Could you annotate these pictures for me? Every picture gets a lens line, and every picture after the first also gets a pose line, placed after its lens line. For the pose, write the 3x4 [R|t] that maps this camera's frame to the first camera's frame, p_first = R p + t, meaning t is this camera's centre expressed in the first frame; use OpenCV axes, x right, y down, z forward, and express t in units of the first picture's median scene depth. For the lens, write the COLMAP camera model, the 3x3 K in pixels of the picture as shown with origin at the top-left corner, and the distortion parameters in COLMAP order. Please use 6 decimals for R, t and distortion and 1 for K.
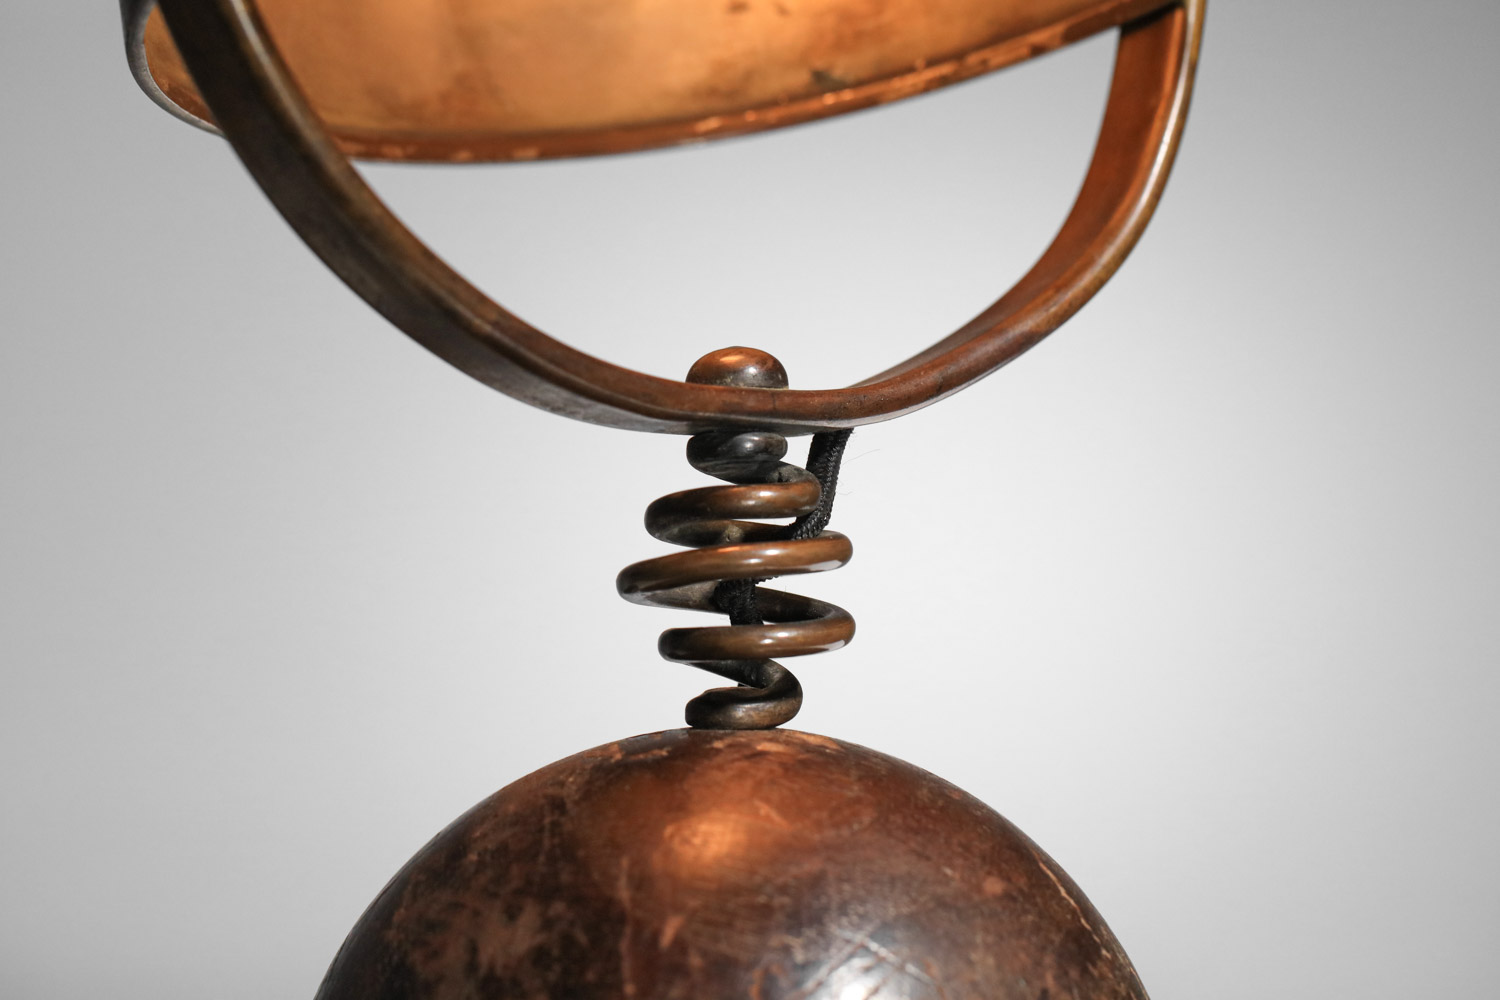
lens RADIAL K [[4341.9, 0, 750.0], [0, 4341.9, 500.0], [0, 0, 1]] dist [-0.075814, -1.805667]
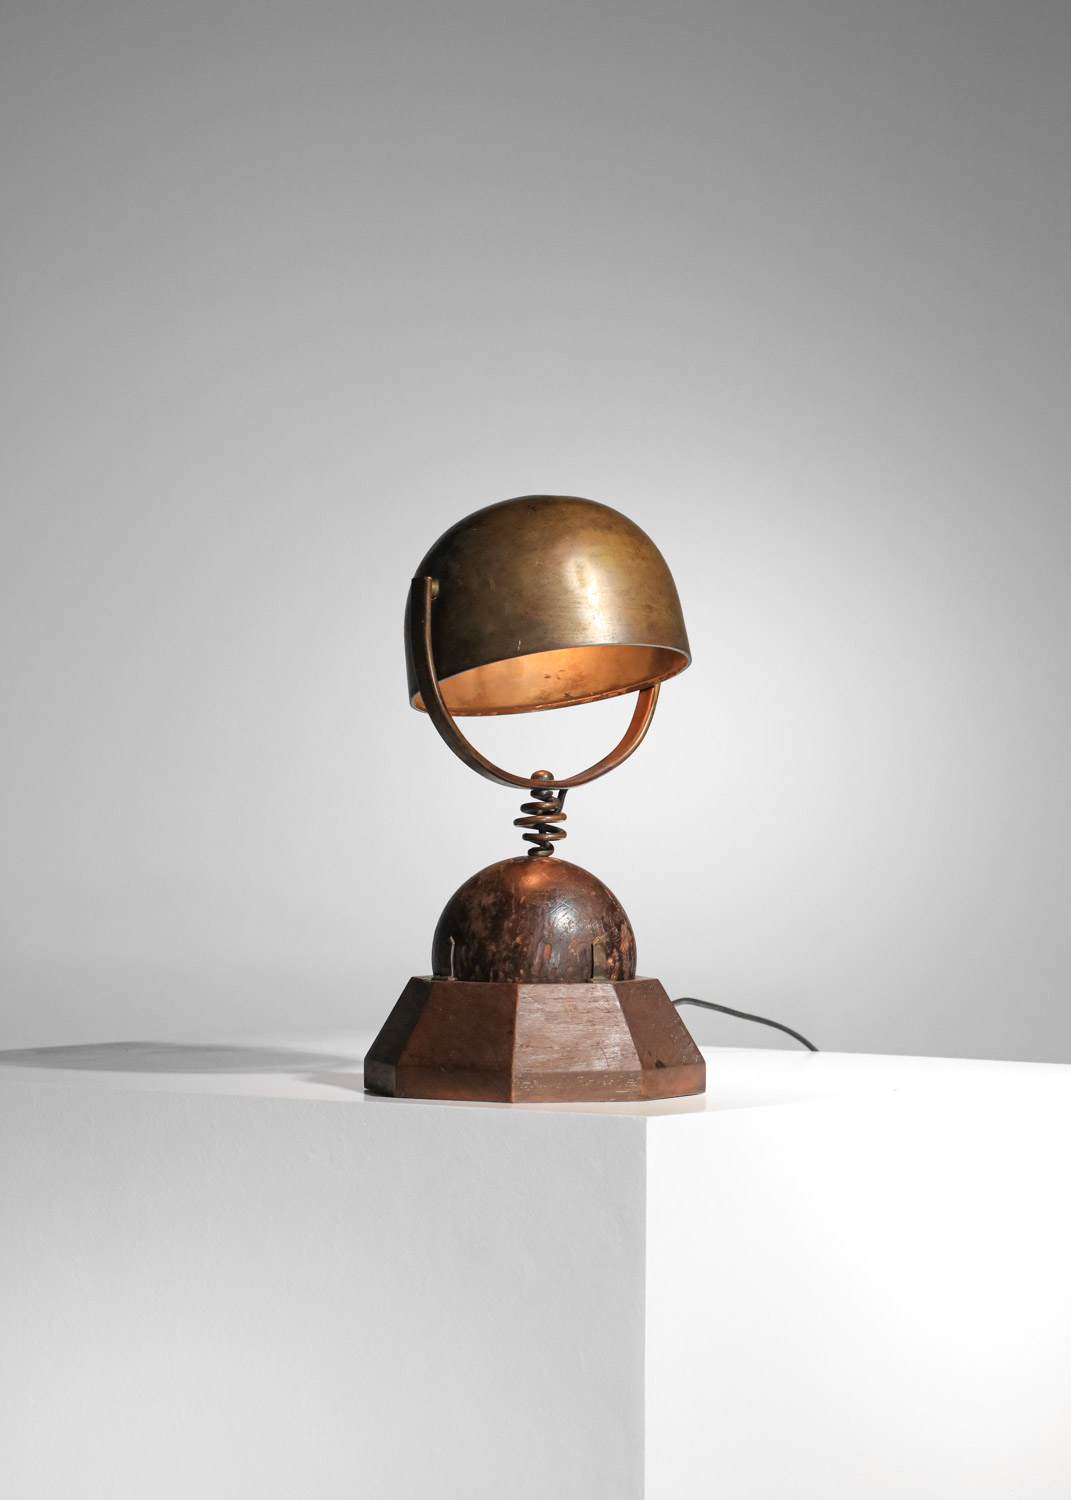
lens RADIAL K [[4448.5, 0, 535.5], [0, 4448.5, 750.0], [0, 0, 1]] dist [0.014861, 1.388661]
pose [[0.999102, 0.040015, -0.013921, 0.054353], [-0.039486, 0.998558, 0.036382, -0.230550], [0.015357, -0.035799, 0.999241, -3.688959]]
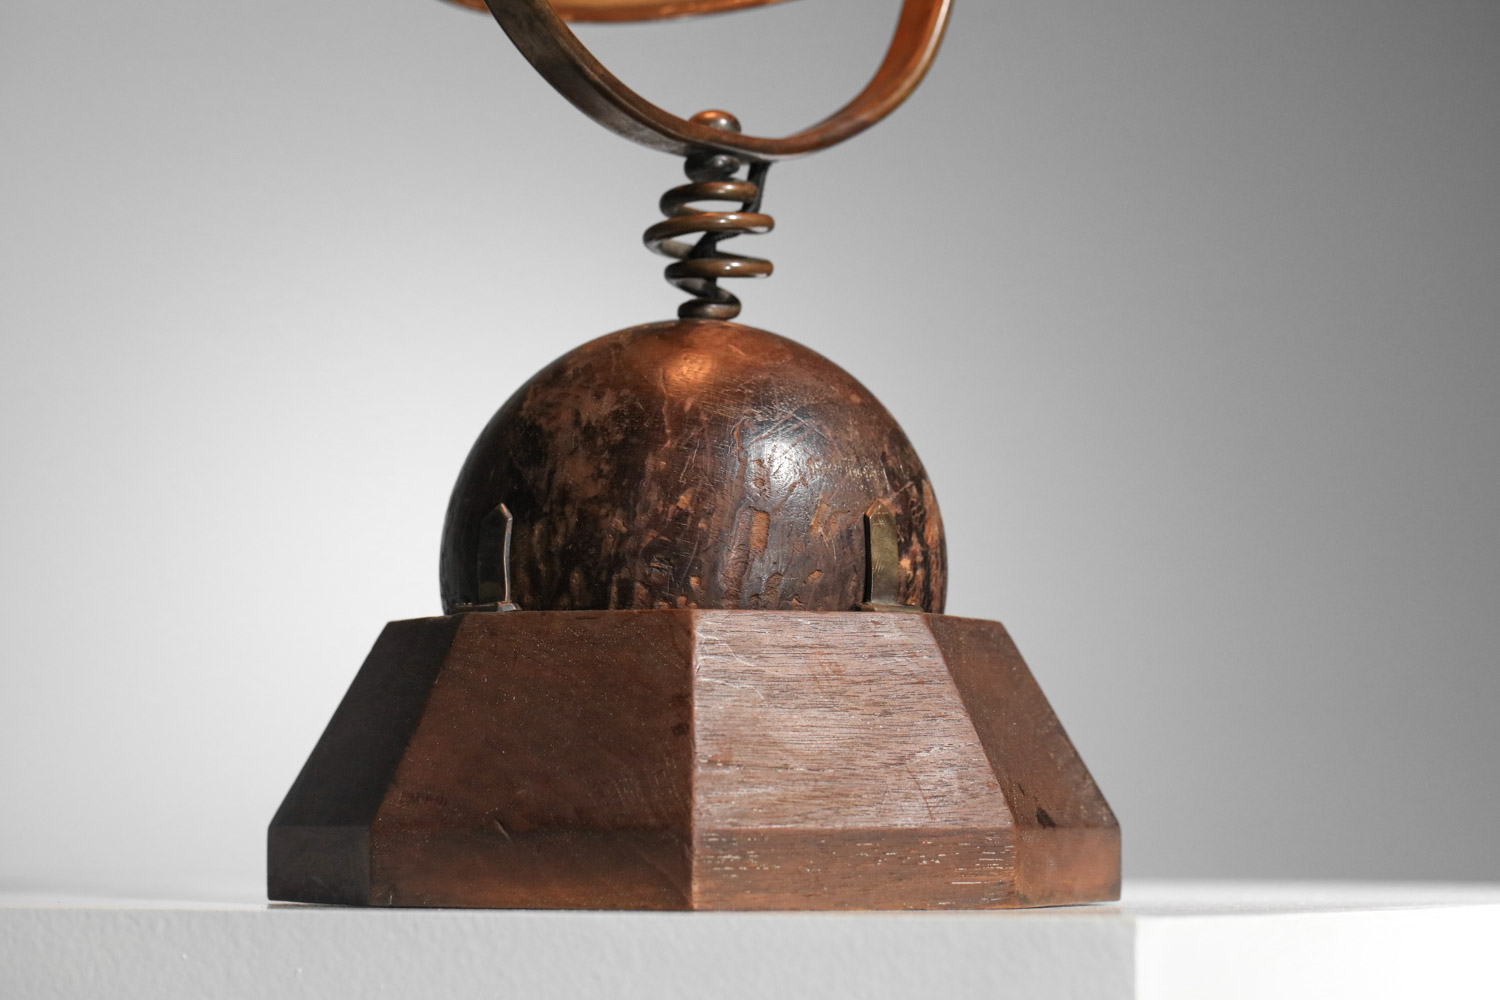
lens RADIAL K [[4341.9, 0, 750.0], [0, 4341.9, 500.0], [0, 0, 1]] dist [-0.075814, -1.805667]
pose [[0.990873, 0.043824, 0.127476, -0.219355], [-0.037978, 0.998128, -0.047939, 0.220828], [-0.129338, 0.042660, 0.990682, -0.805952]]
